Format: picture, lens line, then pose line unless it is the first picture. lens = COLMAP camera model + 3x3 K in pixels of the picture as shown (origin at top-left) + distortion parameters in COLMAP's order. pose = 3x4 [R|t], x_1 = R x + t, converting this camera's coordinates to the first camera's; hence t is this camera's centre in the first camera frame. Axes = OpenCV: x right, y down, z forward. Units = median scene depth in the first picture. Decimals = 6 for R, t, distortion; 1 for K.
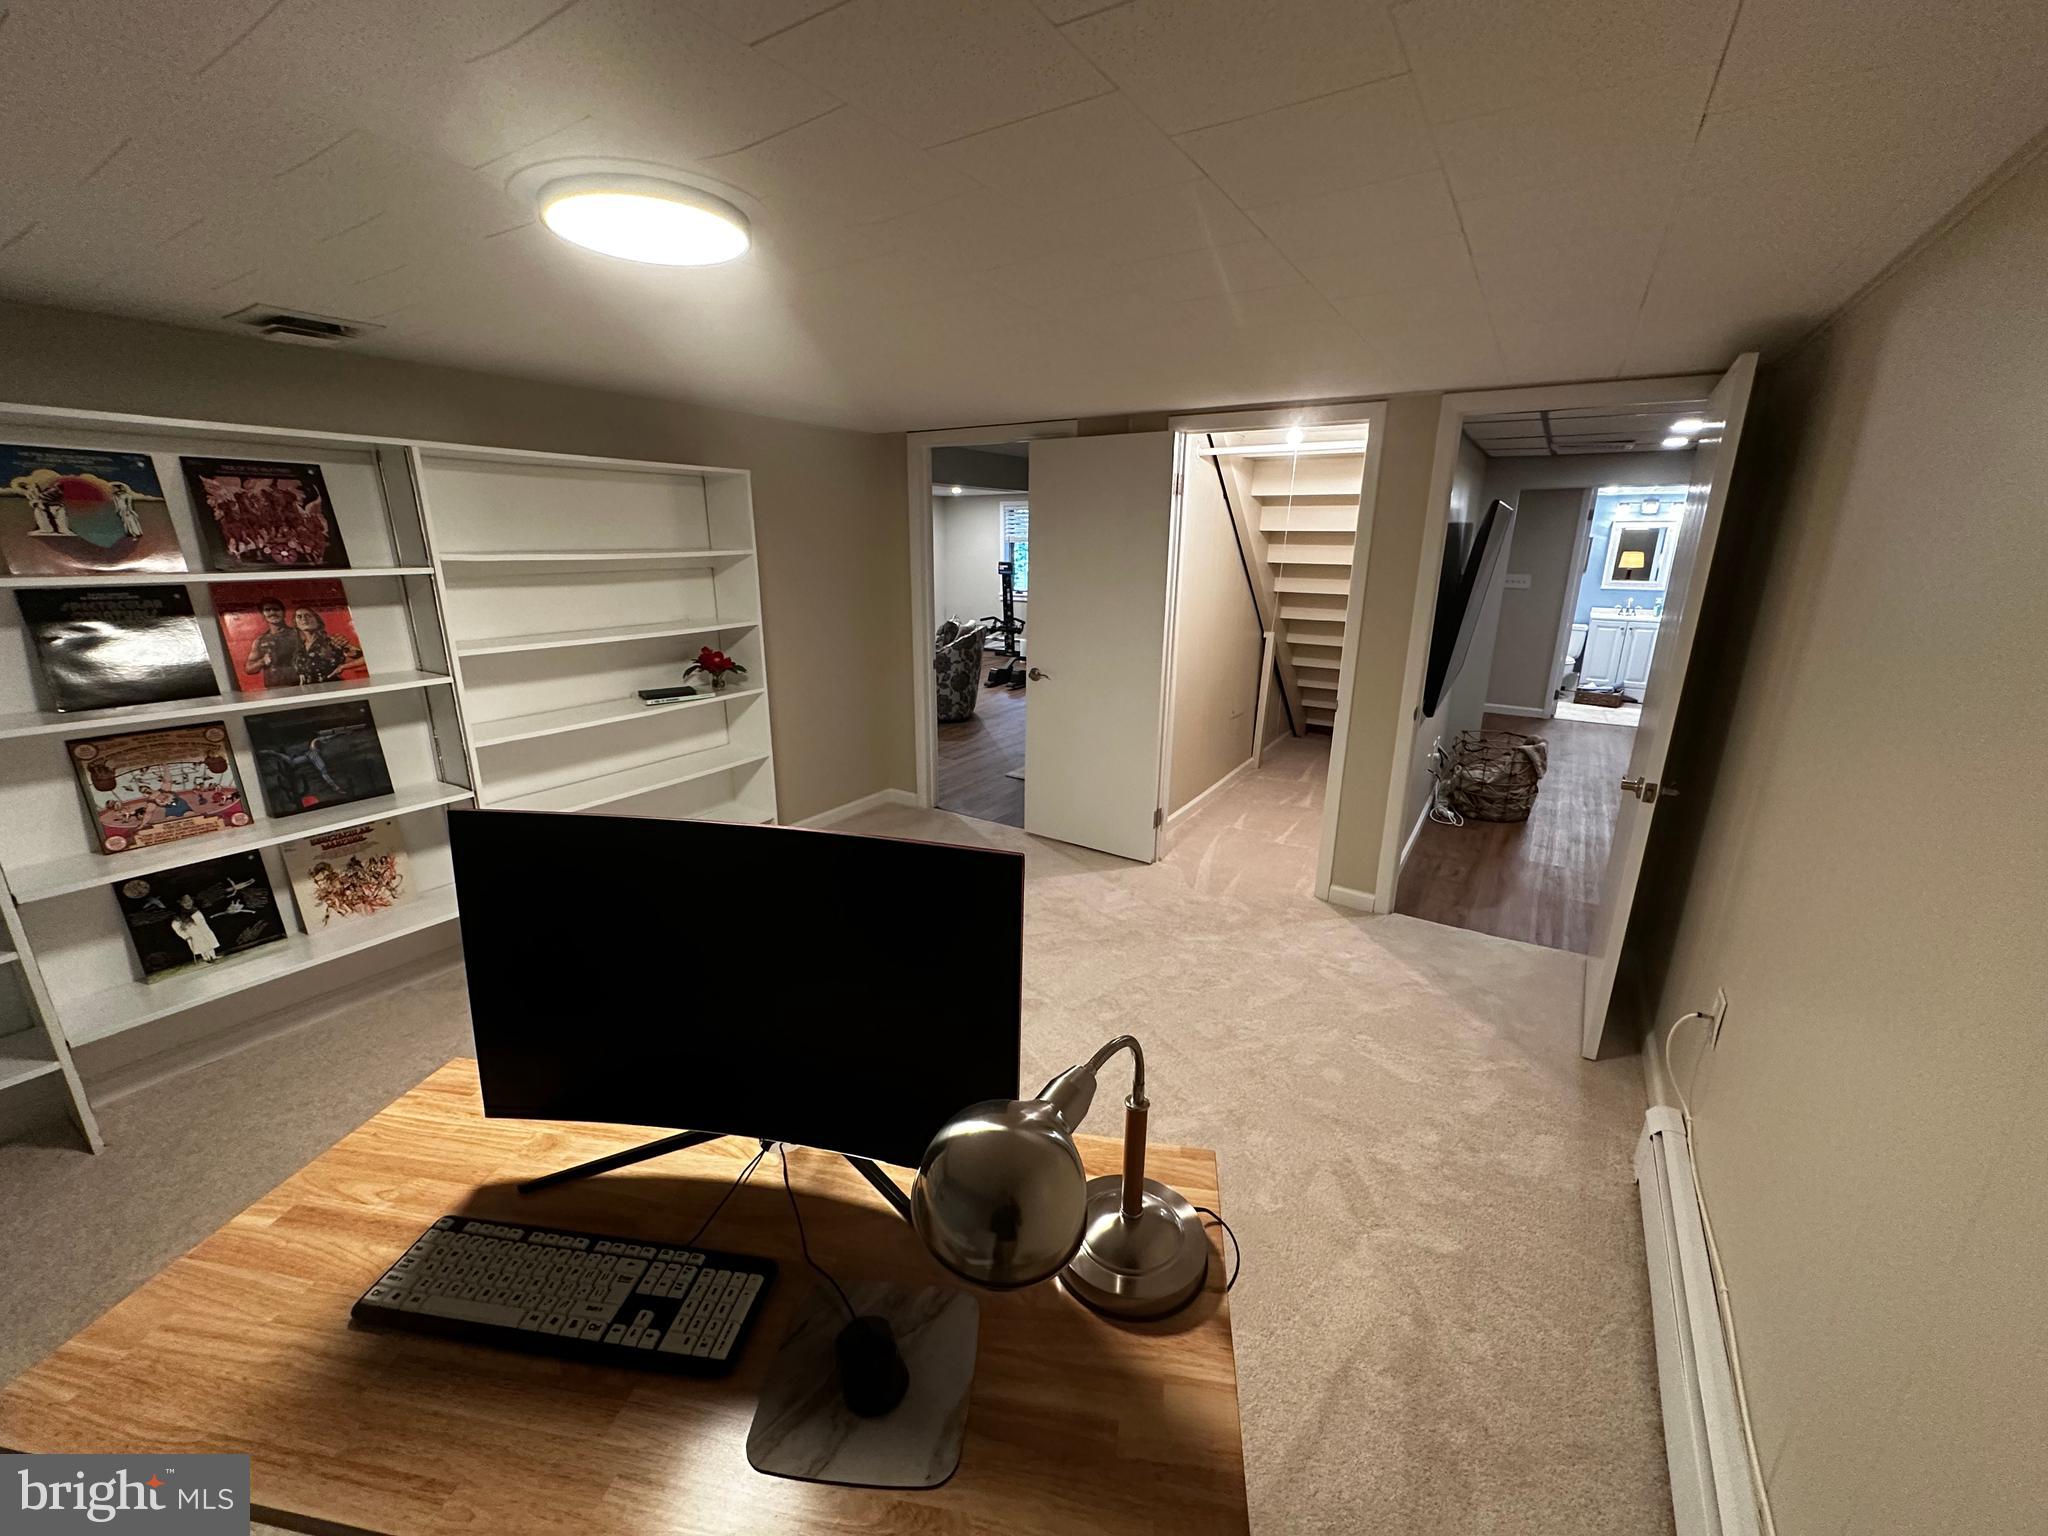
lens RADIAL K [[814.7, 0, 1023.8], [0, 814.7, 772.6], [0, 0, 1]] dist [0.000518, 0.000070]
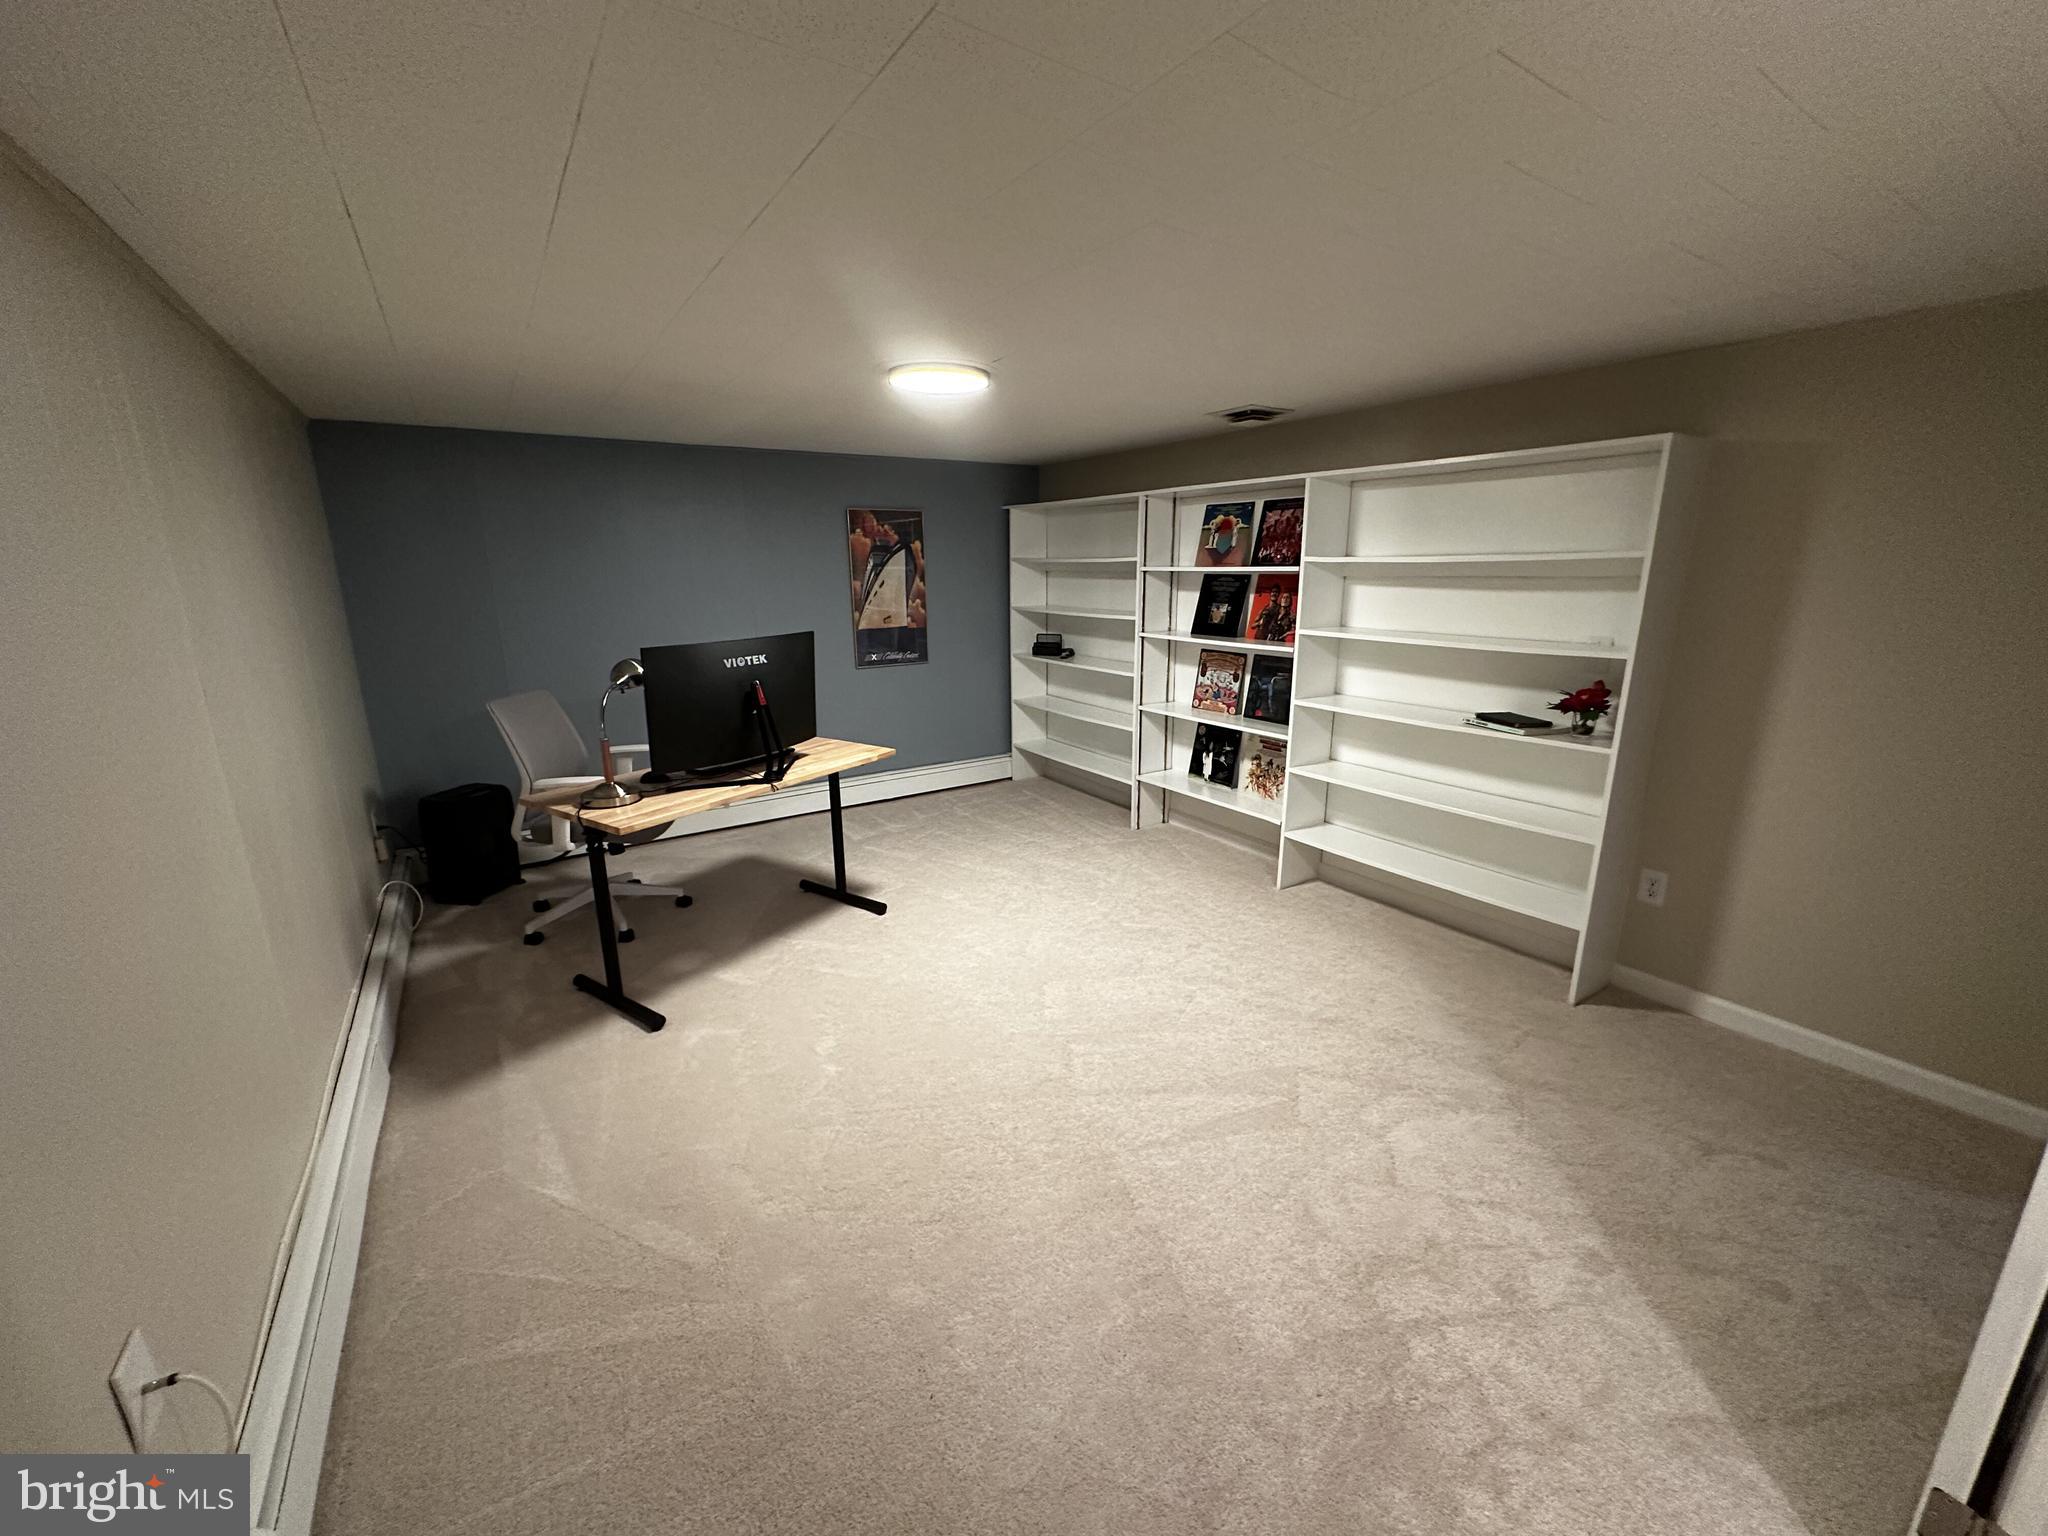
lens RADIAL K [[814.7, 0, 1021.5], [0, 814.7, 768.5], [0, 0, 1]] dist [0.000518, 0.000070]
pose [[-0.397058, 0.230668, -0.888334, 0.740577], [-0.240958, 0.907749, 0.343410, -0.302821], [0.885598, 0.350405, -0.304848, 1.126857]]
